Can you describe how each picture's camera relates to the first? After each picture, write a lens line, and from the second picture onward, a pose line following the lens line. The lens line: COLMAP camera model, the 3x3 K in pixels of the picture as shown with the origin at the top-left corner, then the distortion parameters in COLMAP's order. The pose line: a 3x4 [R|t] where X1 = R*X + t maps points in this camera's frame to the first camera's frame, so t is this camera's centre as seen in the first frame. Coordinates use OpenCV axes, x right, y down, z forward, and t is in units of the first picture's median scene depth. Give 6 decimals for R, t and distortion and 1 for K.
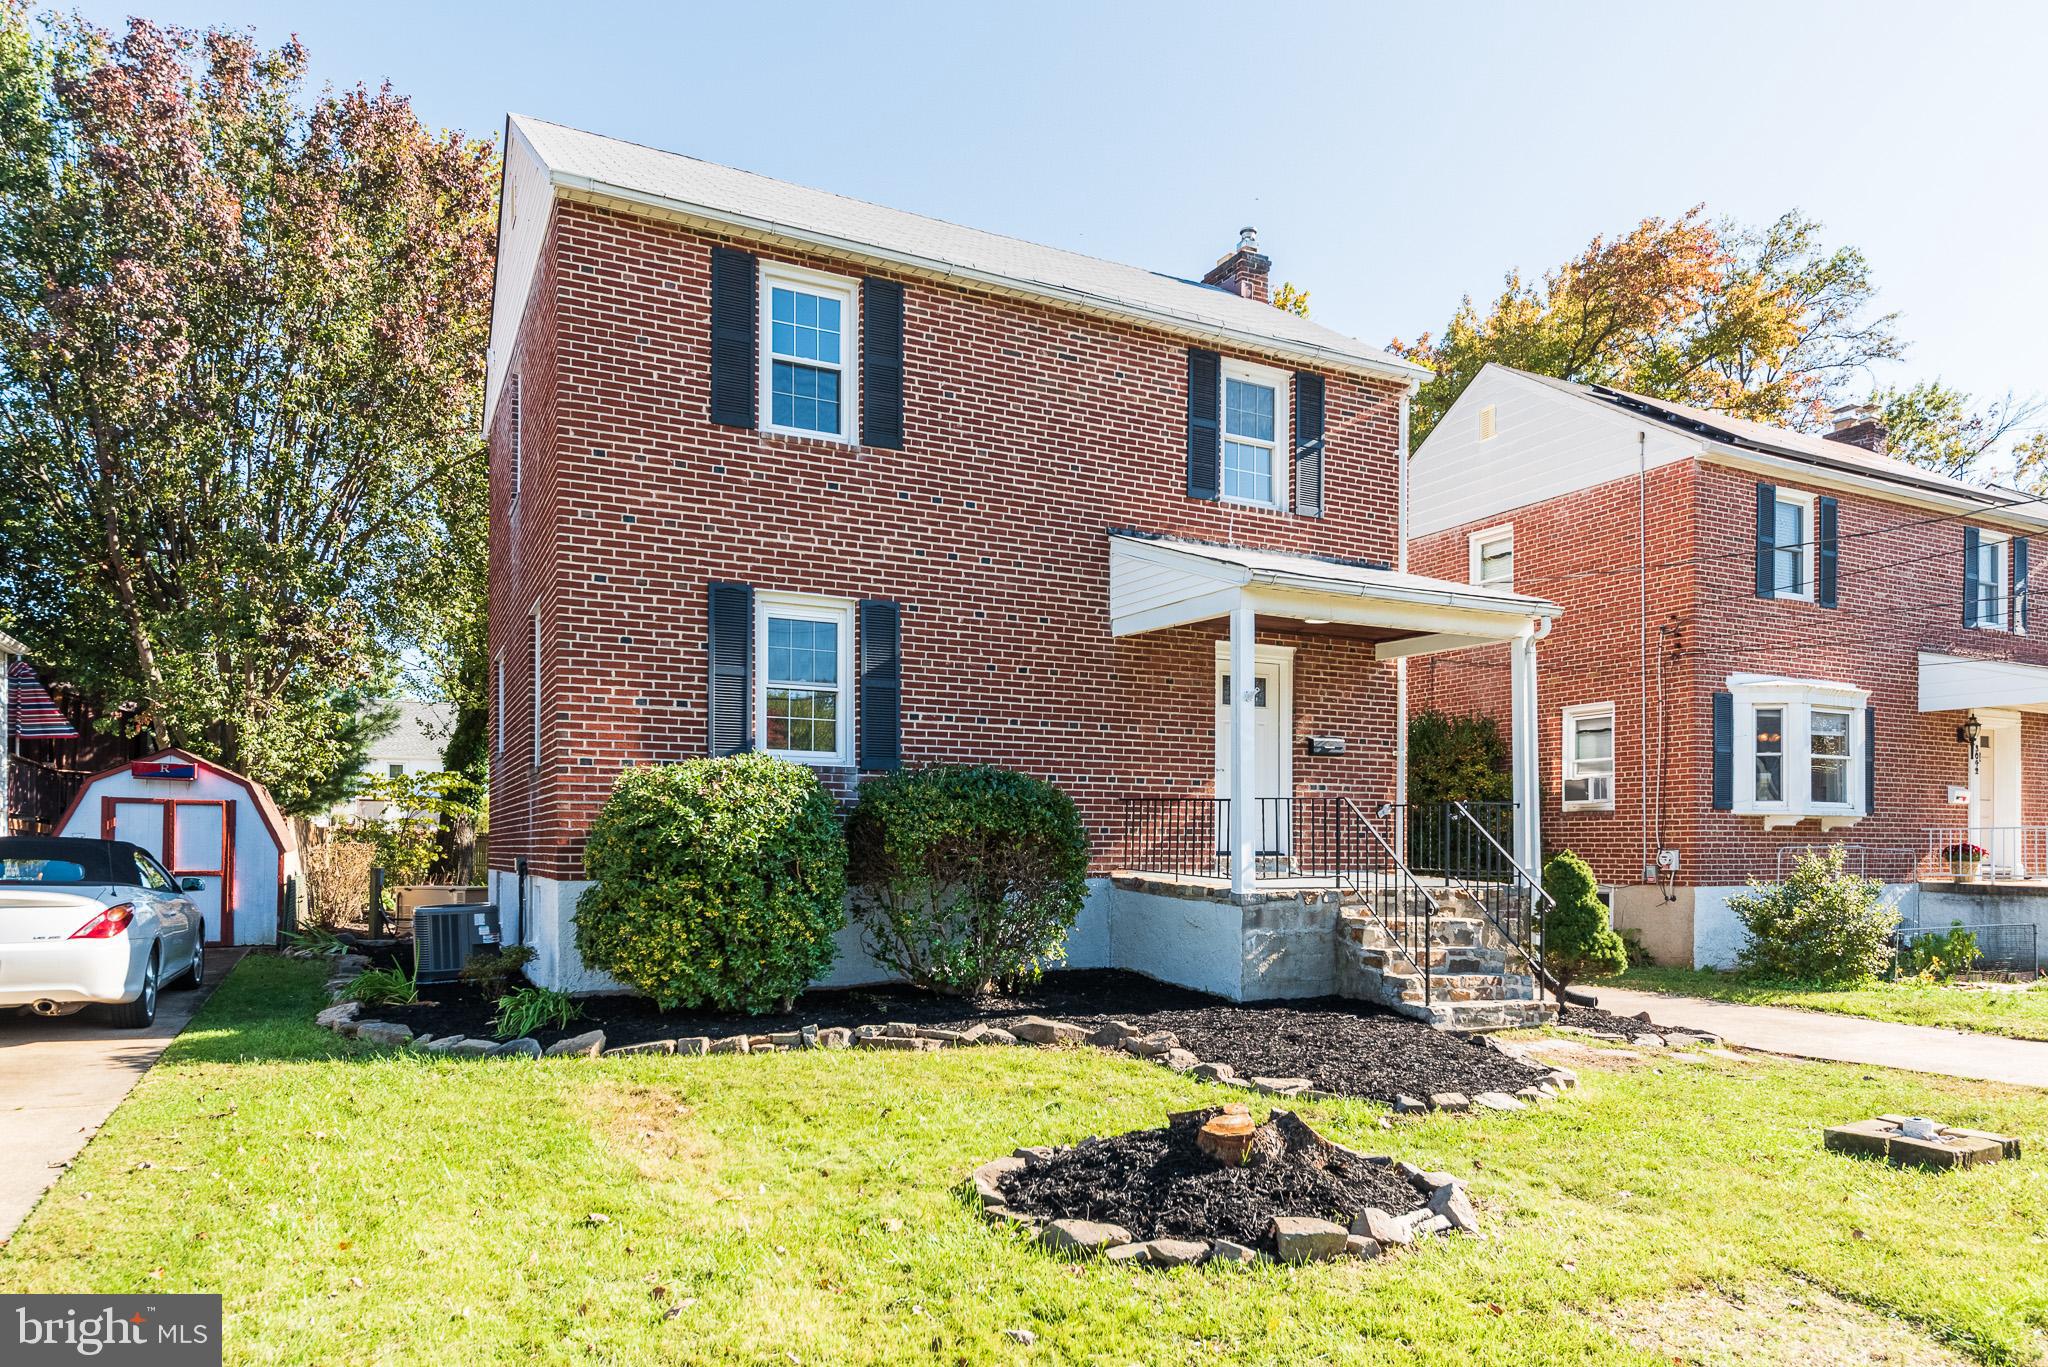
lens RADIAL K [[1063.3, 0, 1015.5], [0, 1063.3, 816.6], [0, 0, 1]] dist [-0.001043, -0.000629]
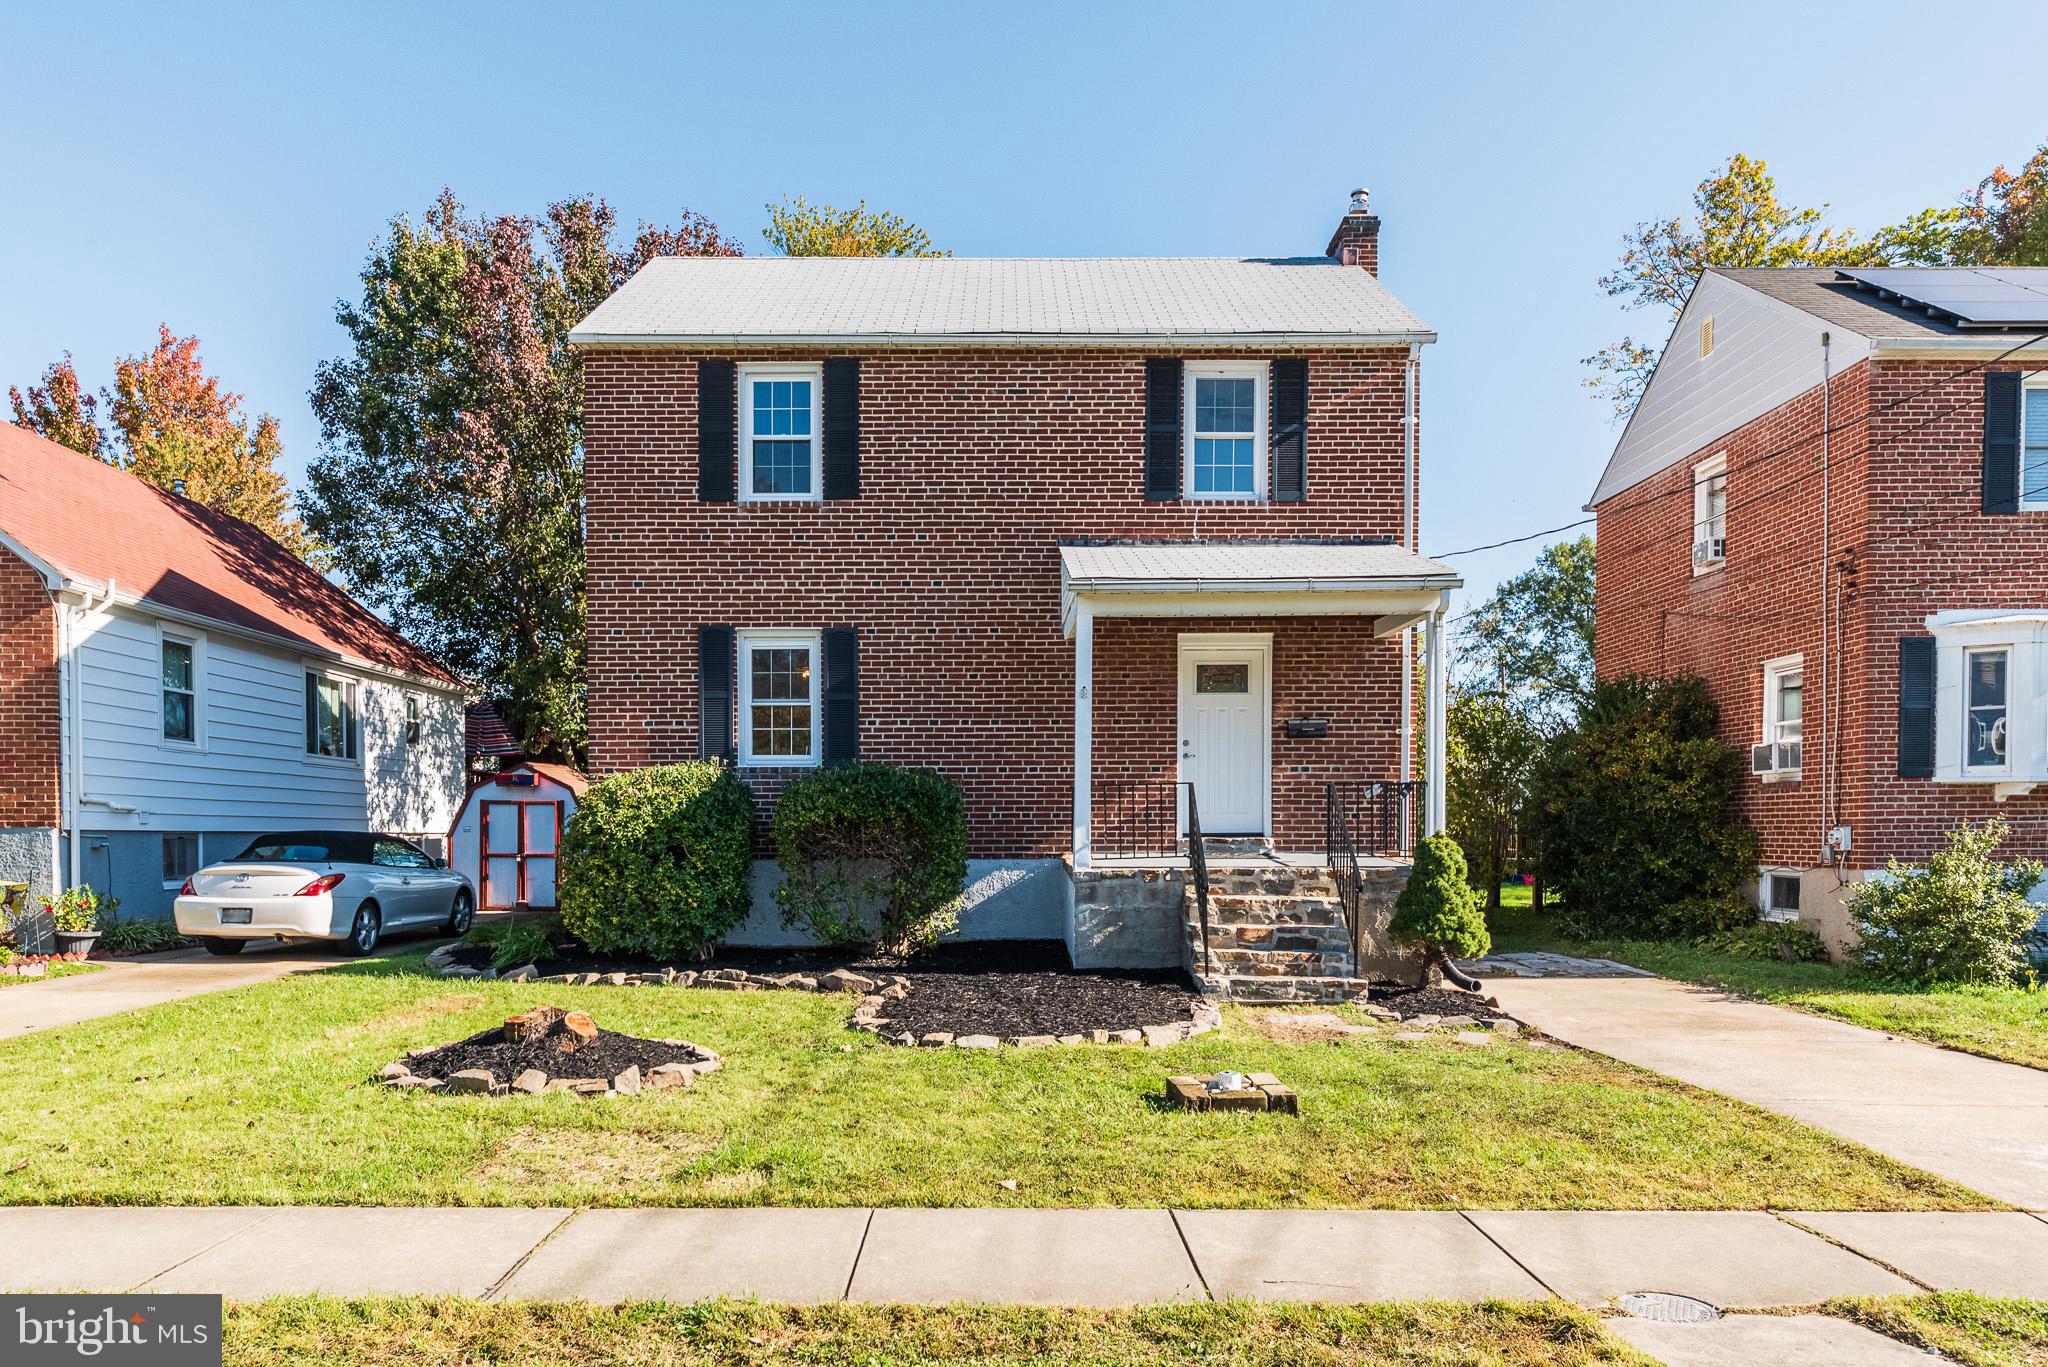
lens RADIAL K [[1063.3, 0, 1015.5], [0, 1063.3, 816.6], [0, 0, 1]] dist [-0.001043, -0.000629]
pose [[0.930300, -0.014021, -0.366531, 0.491407], [0.019879, 0.999728, 0.012210, -0.000160], [0.366260, -0.018645, 0.930326, -0.050069]]
